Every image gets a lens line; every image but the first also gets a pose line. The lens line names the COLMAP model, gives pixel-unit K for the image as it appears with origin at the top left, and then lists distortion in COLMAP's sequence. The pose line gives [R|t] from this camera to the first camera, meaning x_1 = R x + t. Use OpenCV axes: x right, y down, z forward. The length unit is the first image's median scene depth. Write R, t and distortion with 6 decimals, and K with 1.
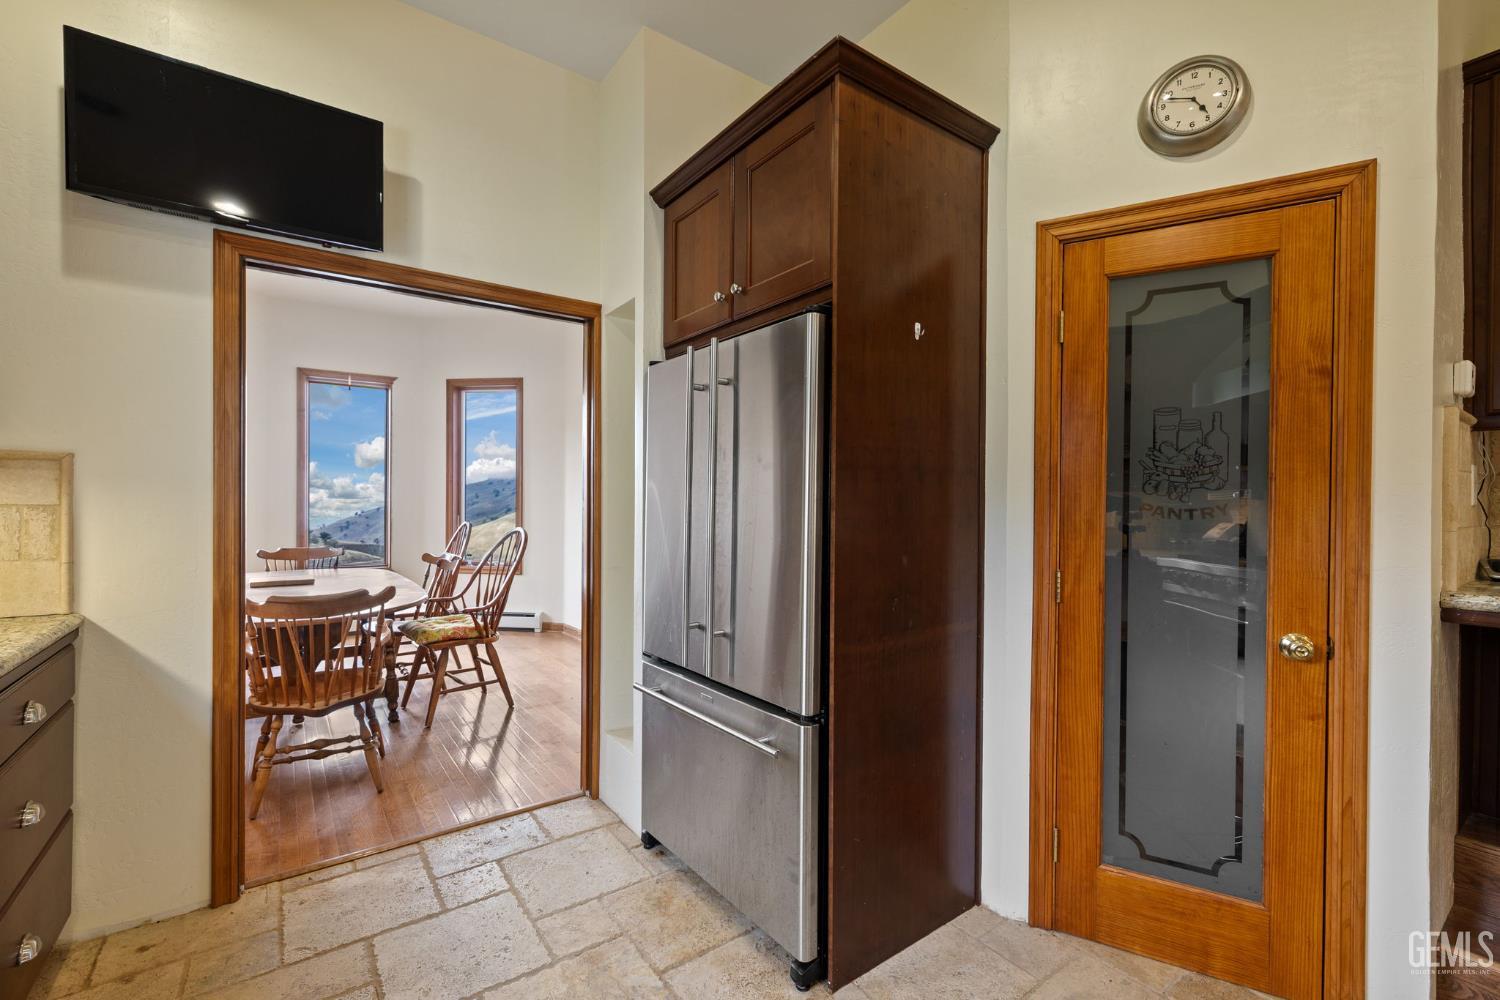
lens RADIAL K [[641.5, 0, 744.4], [0, 641.5, 502.4], [0, 0, 1]] dist [0.000831, -0.000179]
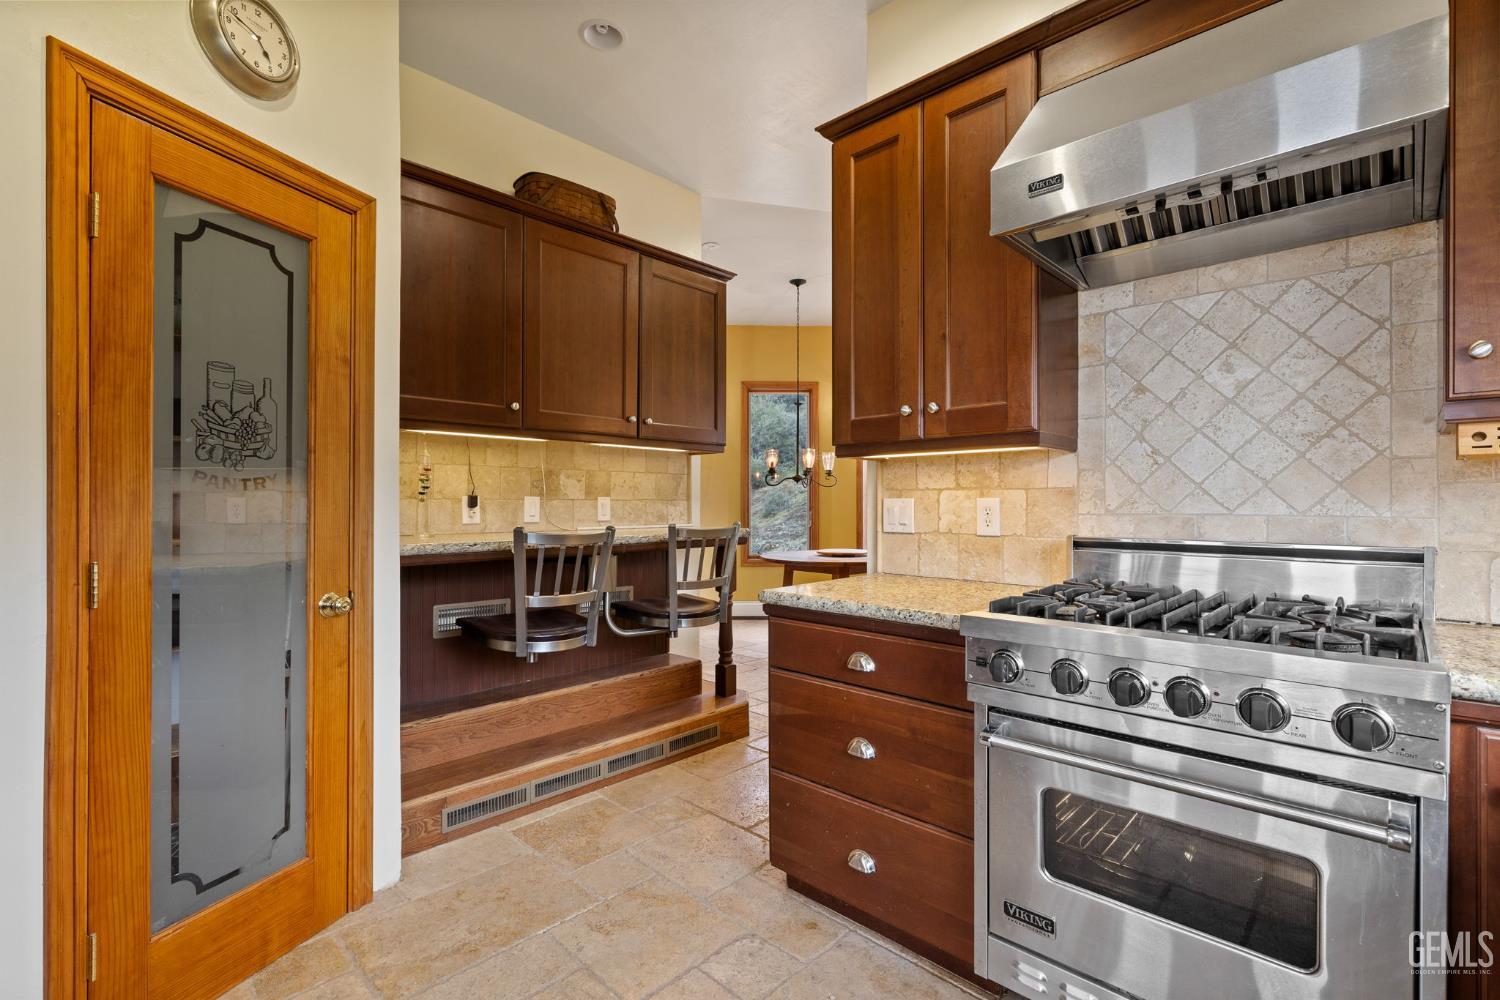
lens RADIAL K [[688.4, 0, 748.8], [0, 688.4, 503.4], [0, 0, 1]] dist [-0.001444, 0.000065]
pose [[-0.185812, -0.008719, 0.982547, -0.400733], [-0.002590, 0.999961, 0.008384, 0.035299], [-0.982582, -0.000987, -0.185828, 0.468153]]
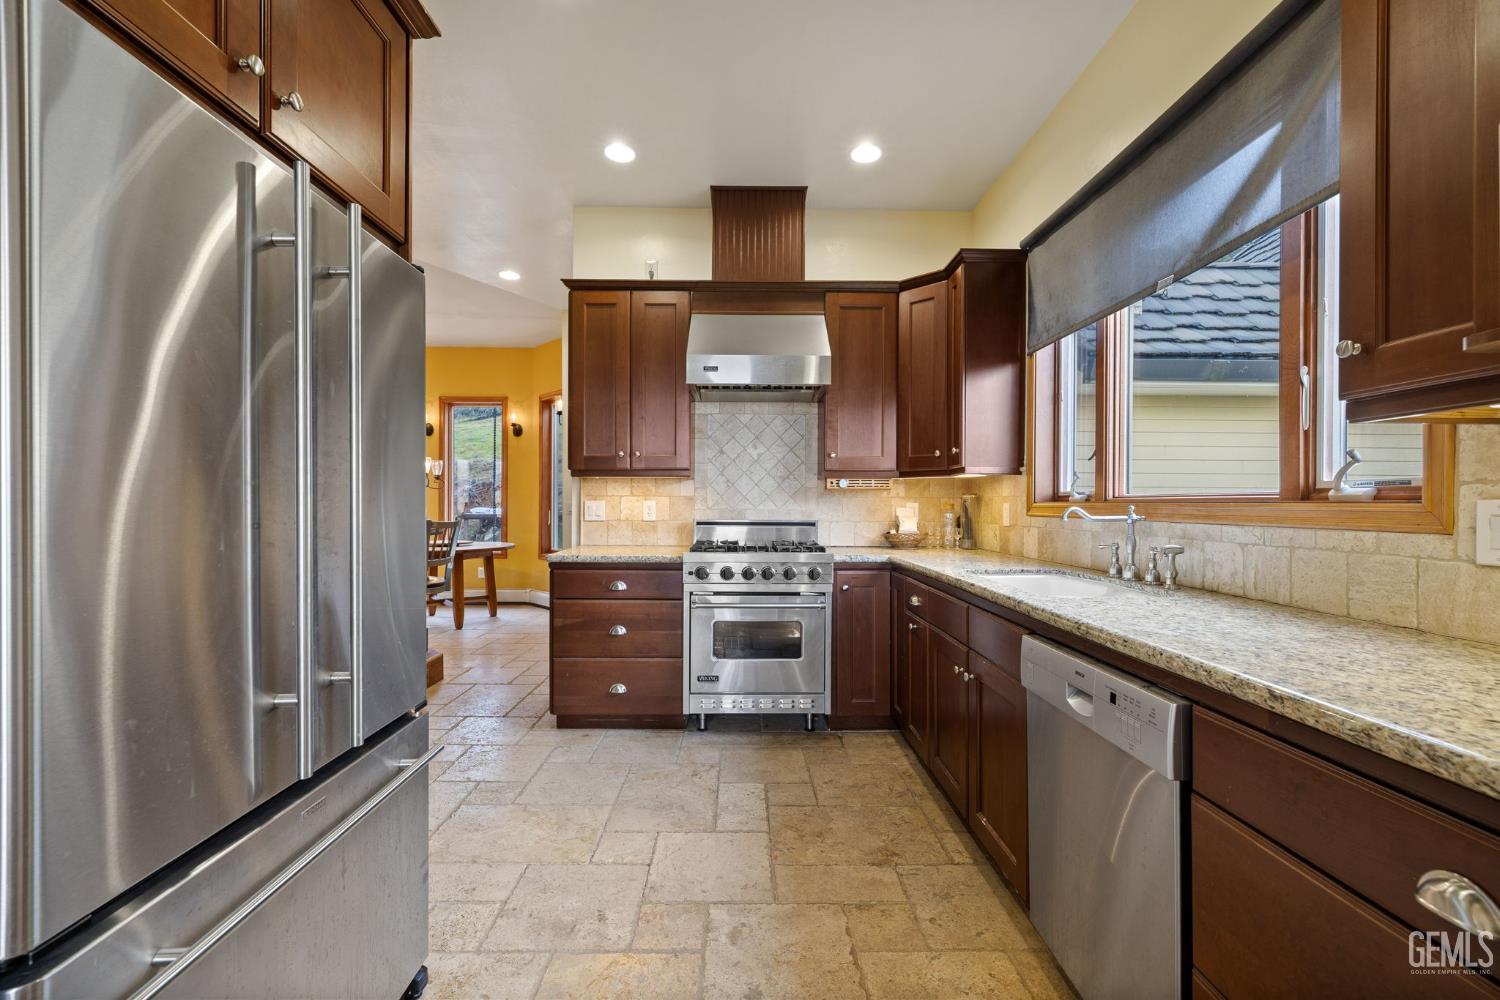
lens RADIAL K [[641.5, 0, 746.5], [0, 641.5, 504.6], [0, 0, 1]] dist [0.000831, -0.000179]
pose [[-0.819701, -0.011672, 0.572673, -0.924361], [-0.010572, 0.999930, 0.005248, 0.030499], [-0.572695, -0.001753, -0.819767, 1.758366]]
